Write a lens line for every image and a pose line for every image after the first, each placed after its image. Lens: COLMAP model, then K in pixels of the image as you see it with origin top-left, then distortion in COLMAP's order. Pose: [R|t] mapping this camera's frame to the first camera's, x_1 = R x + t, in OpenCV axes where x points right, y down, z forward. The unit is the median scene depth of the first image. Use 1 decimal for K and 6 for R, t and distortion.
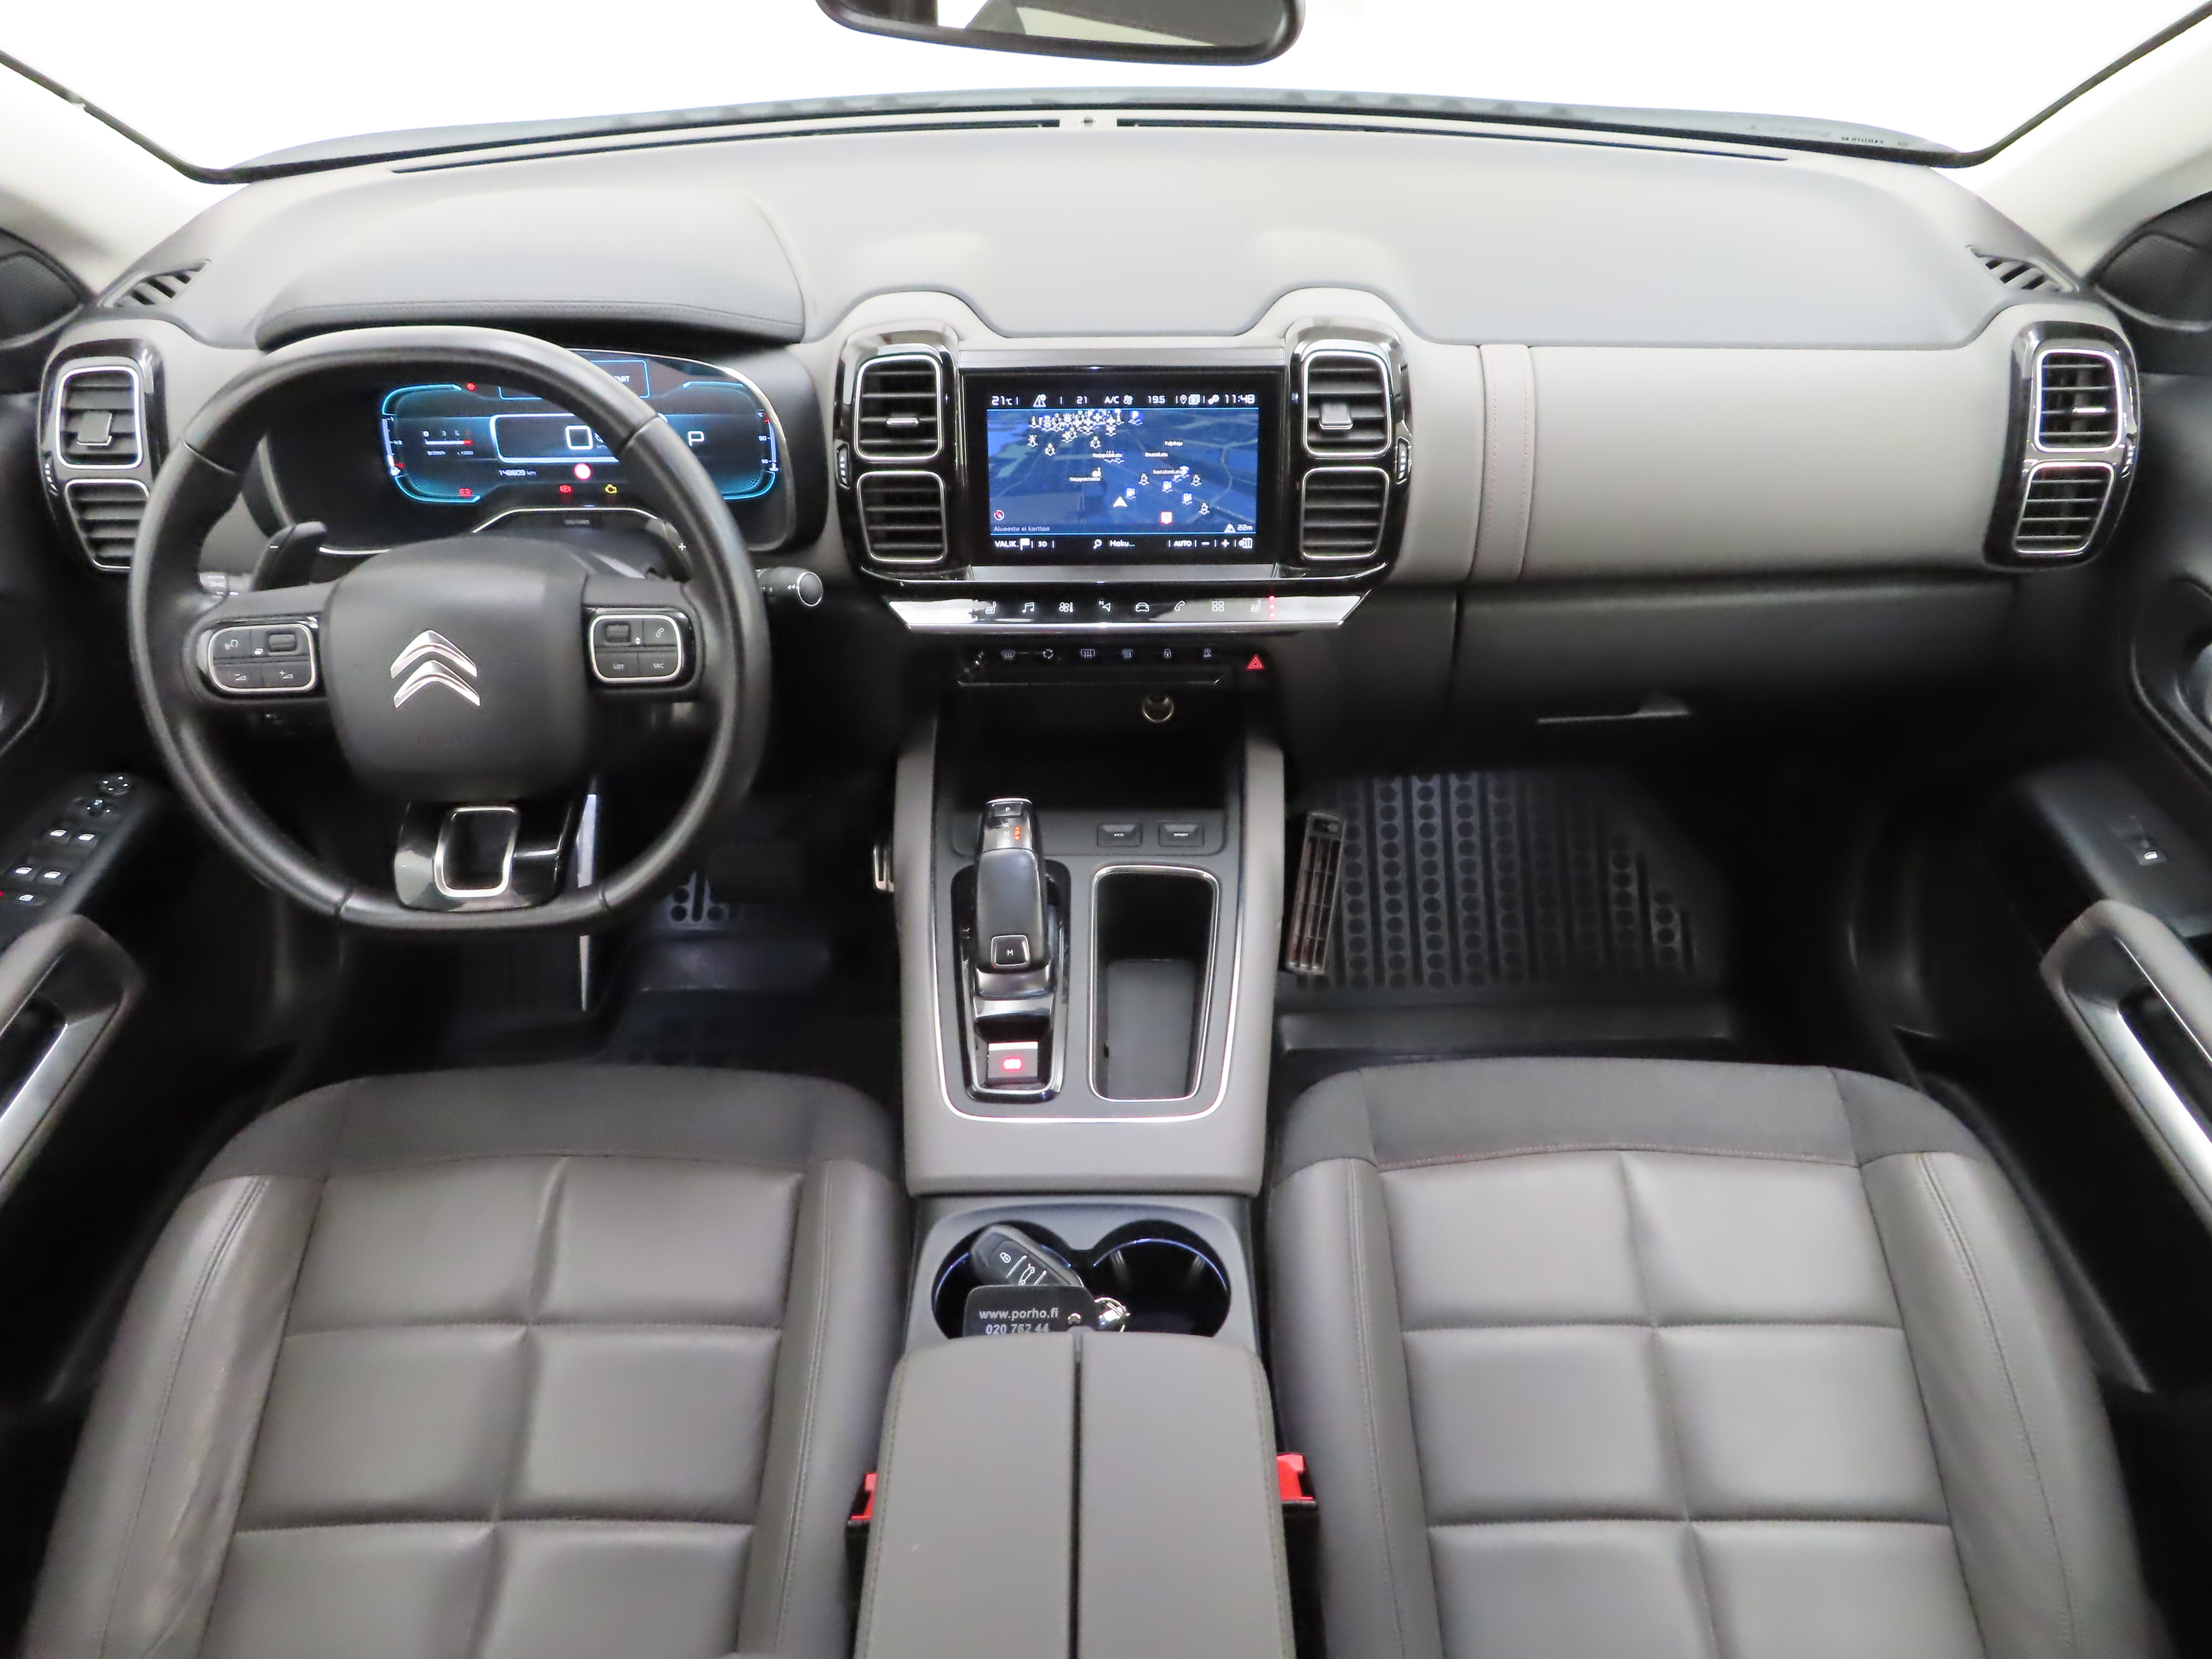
lens RADIAL K [[1602.5, 0, 1101.8], [0, 1602.5, 834.0], [0, 0, 1]] dist [-0.019338, 0.024888]
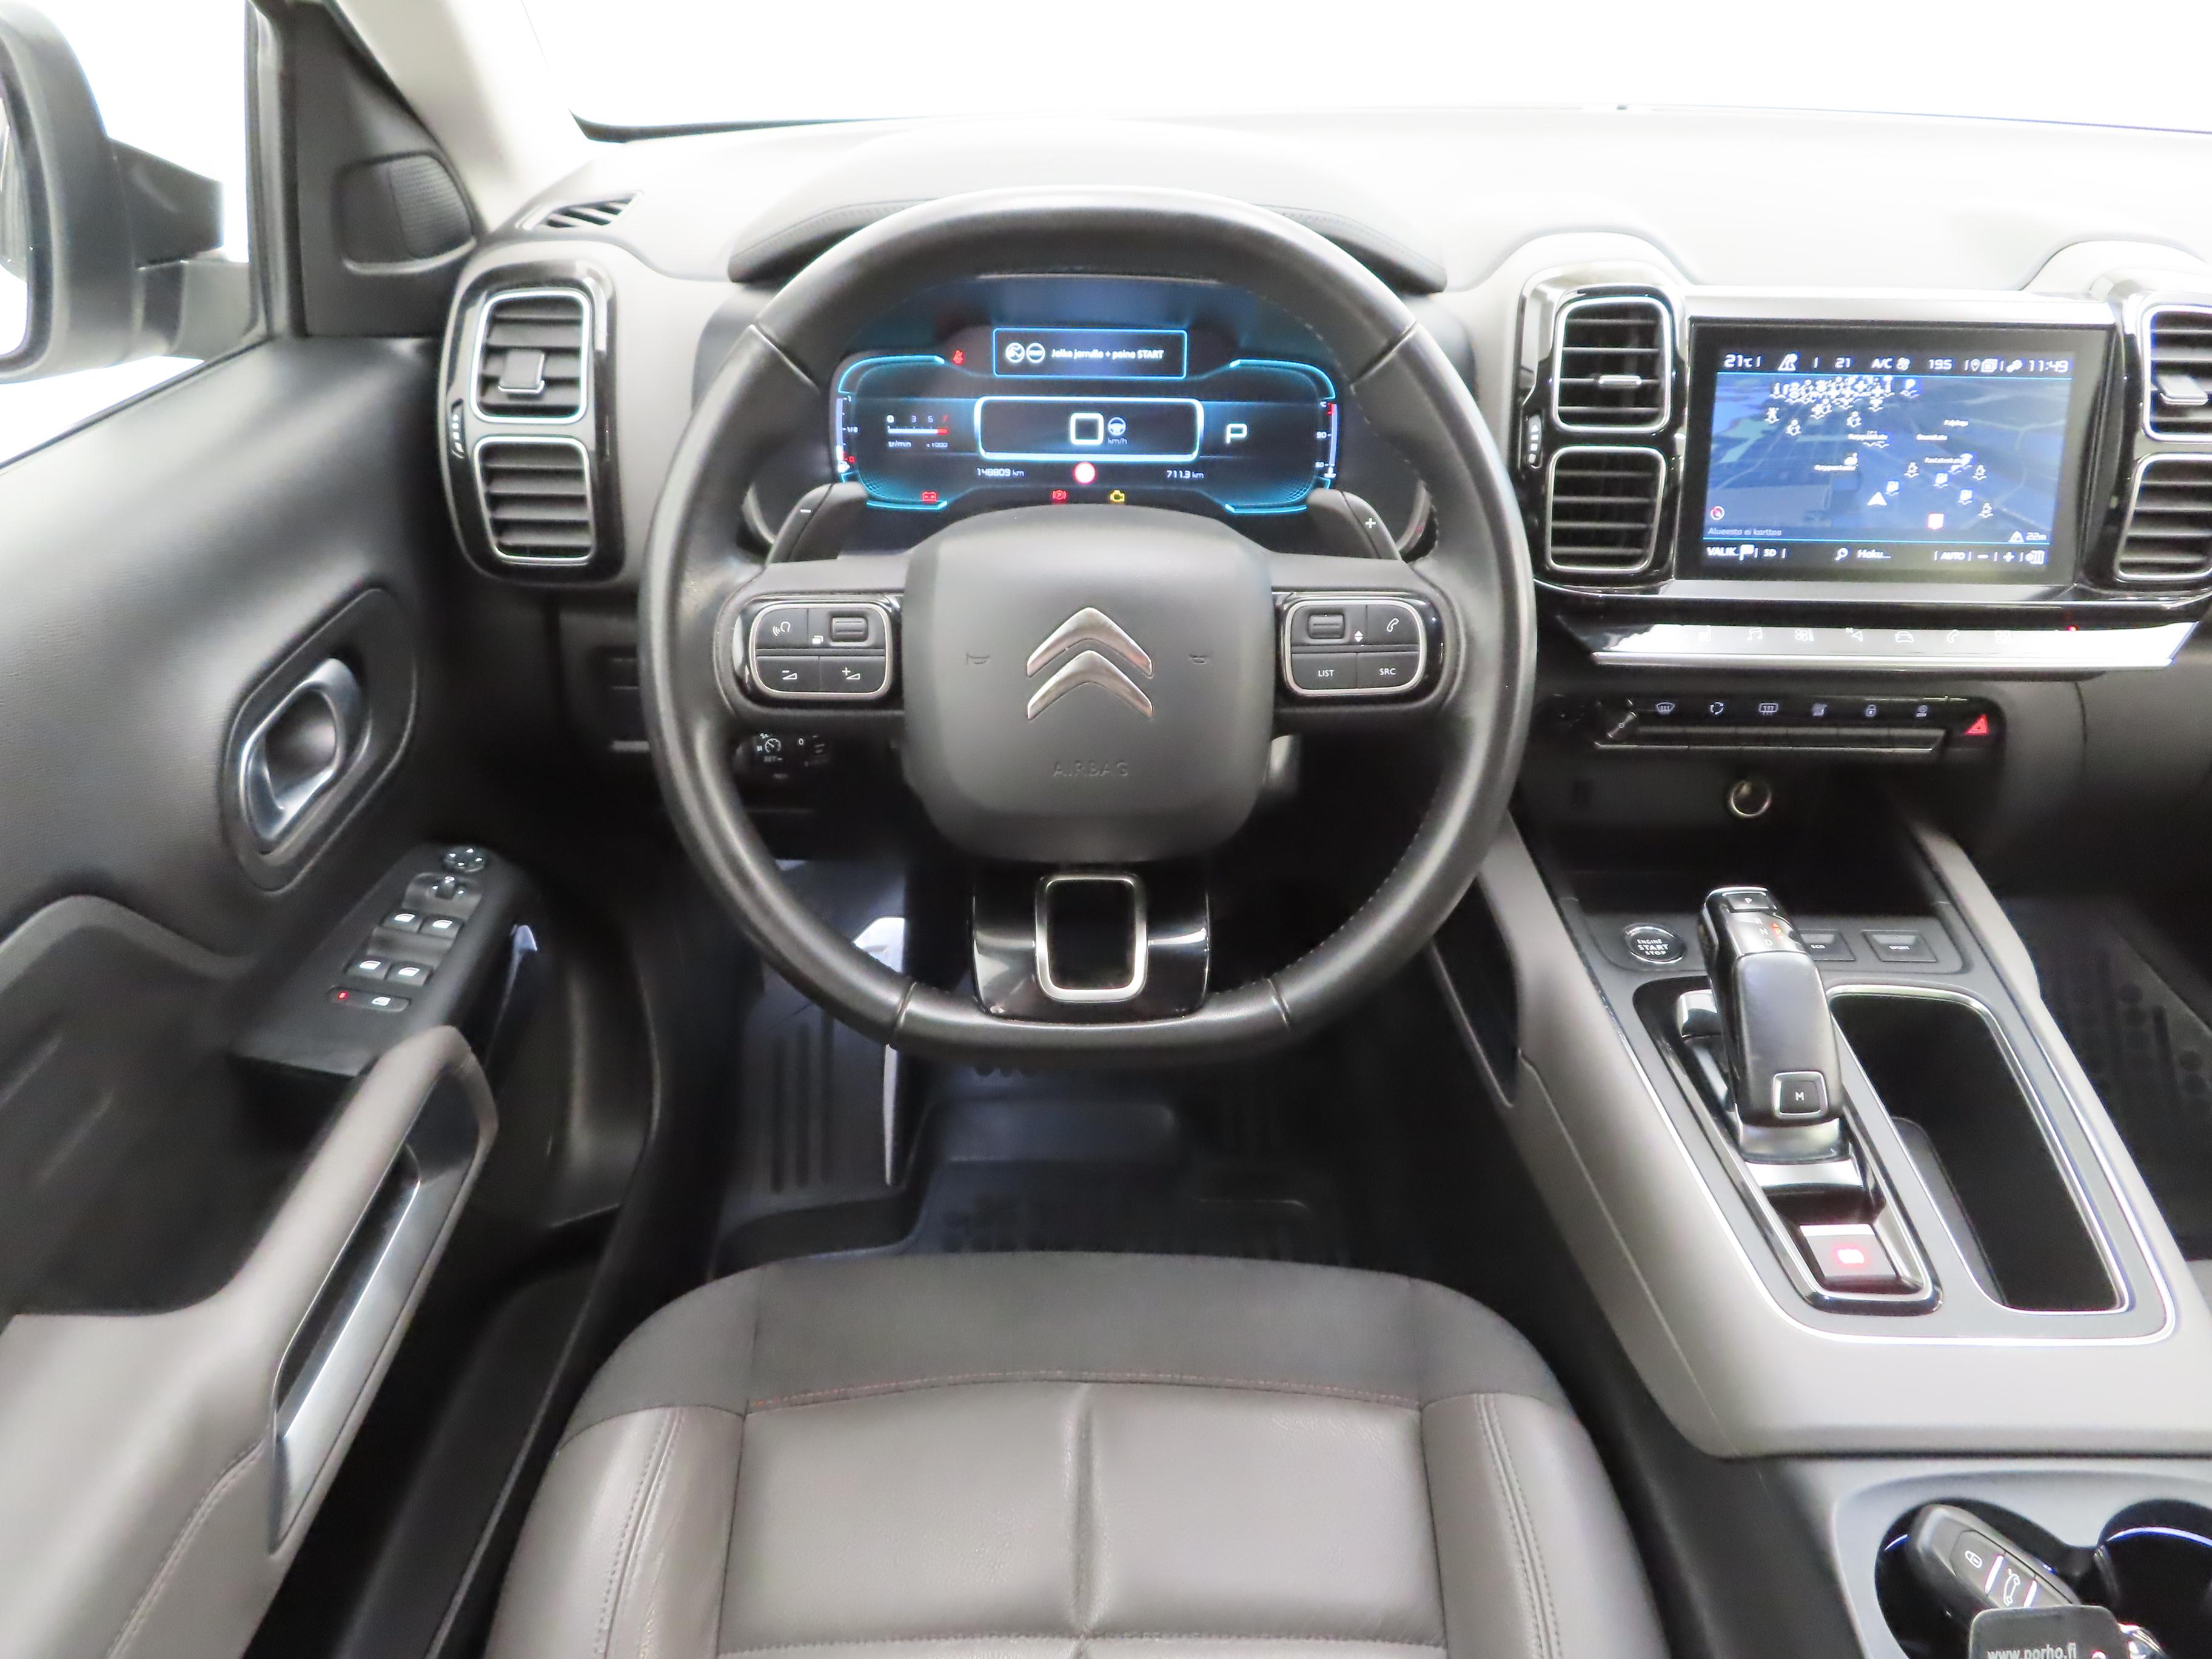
lens RADIAL K [[1602.5, 0, 1109.6], [0, 1602.5, 828.4], [0, 0, 1]] dist [-0.019338, 0.024888]
pose [[0.999638, 0.017475, 0.020459, -0.366012], [-0.014856, 0.992443, -0.121801, 0.045229], [-0.022433, 0.121453, 0.992344, 0.276471]]
